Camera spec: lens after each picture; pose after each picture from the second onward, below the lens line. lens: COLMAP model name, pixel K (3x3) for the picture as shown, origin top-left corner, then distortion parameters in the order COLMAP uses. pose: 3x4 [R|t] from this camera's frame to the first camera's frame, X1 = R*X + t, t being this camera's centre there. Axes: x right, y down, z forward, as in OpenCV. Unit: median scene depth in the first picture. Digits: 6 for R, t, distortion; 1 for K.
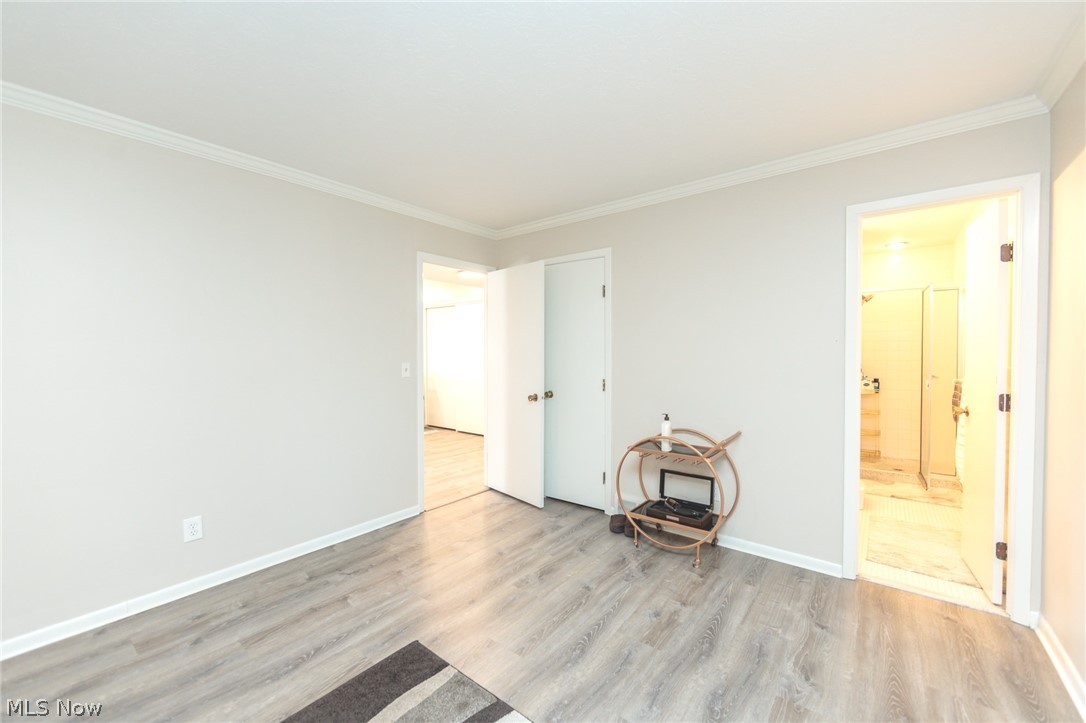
lens RADIAL K [[424.5, 0, 546.4], [0, 424.5, 359.9], [0, 0, 1]] dist [-0.002469, -0.000200]
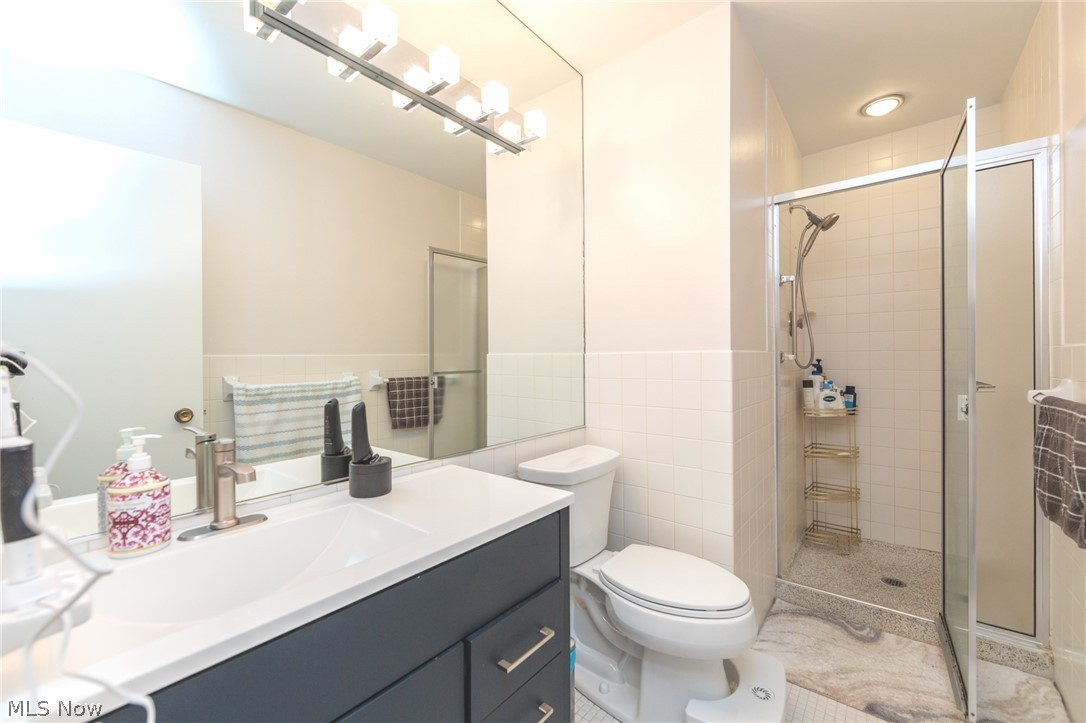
lens RADIAL K [[424.5, 0, 546.4], [0, 424.5, 359.9], [0, 0, 1]] dist [-0.002469, -0.000200]
pose [[0.999778, -0.008869, -0.019093, 0.430150], [0.008646, 0.999894, -0.011741, 0.015304], [0.019195, 0.011573, 0.999749, 0.491036]]
